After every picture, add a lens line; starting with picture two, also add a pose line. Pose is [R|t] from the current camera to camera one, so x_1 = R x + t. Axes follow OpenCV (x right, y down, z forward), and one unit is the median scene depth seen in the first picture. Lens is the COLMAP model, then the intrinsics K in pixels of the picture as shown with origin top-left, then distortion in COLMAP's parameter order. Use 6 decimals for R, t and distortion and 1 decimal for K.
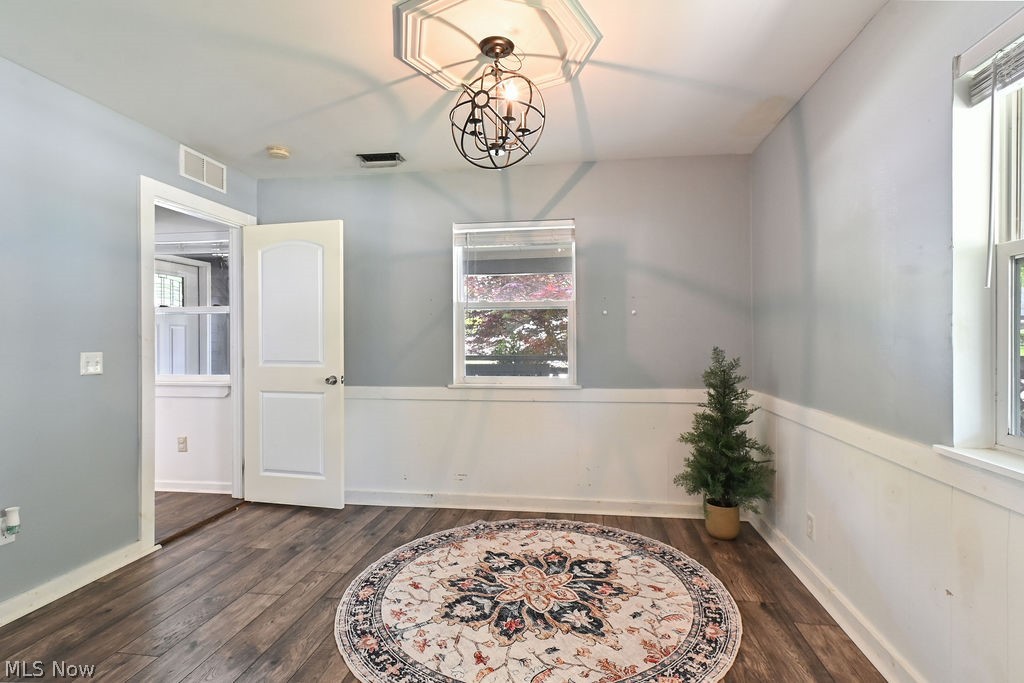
lens RADIAL K [[495.8, 0, 516.0], [0, 495.8, 339.5], [0, 0, 1]] dist [0.013424, -0.000097]
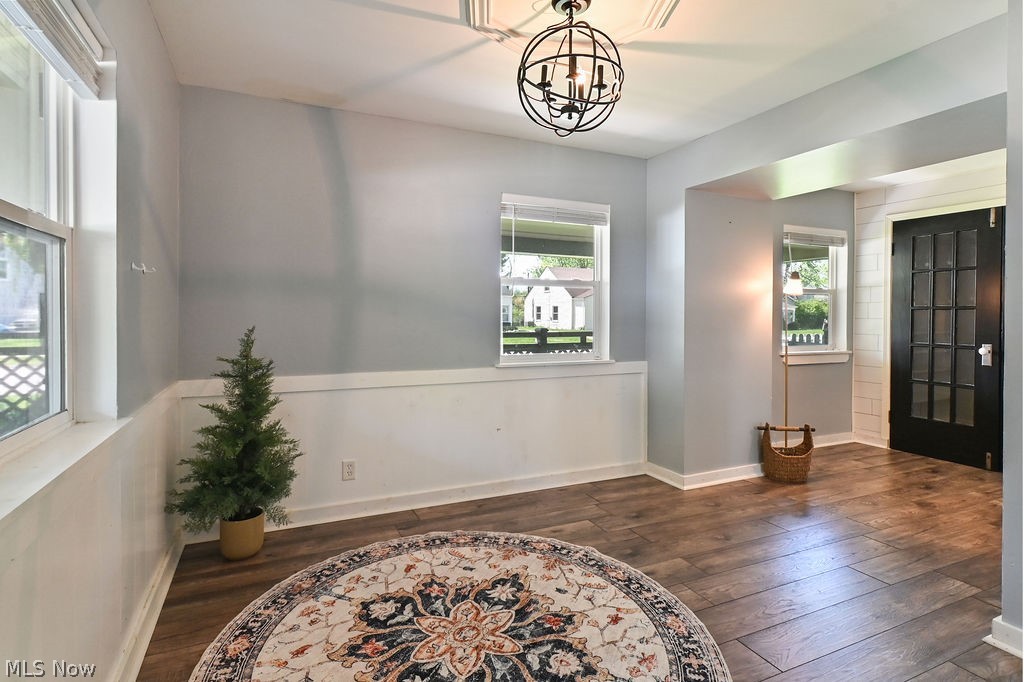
lens RADIAL K [[498.9, 0, 517.6], [0, 498.9, 335.0], [0, 0, 1]] dist [0.001891, 0.000196]
pose [[-0.542027, -0.033186, 0.839705, -0.583073], [0.003077, 0.999135, 0.041473, 0.007556], [-0.840355, 0.025063, -0.541456, 1.236033]]
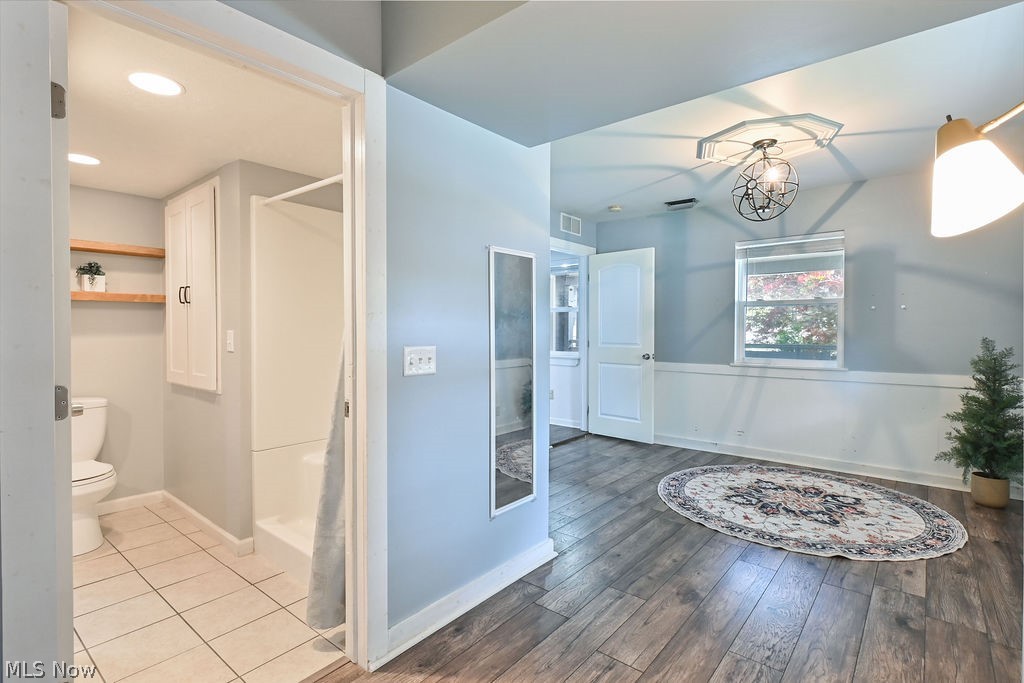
lens RADIAL K [[498.9, 0, 517.6], [0, 498.9, 335.5], [0, 0, 1]] dist [0.001891, 0.000196]
pose [[0.854044, 0.012200, -0.520058, 0.098970], [-0.006358, 0.999895, 0.013015, 0.002811], [0.520162, -0.007809, 0.854032, -0.610673]]
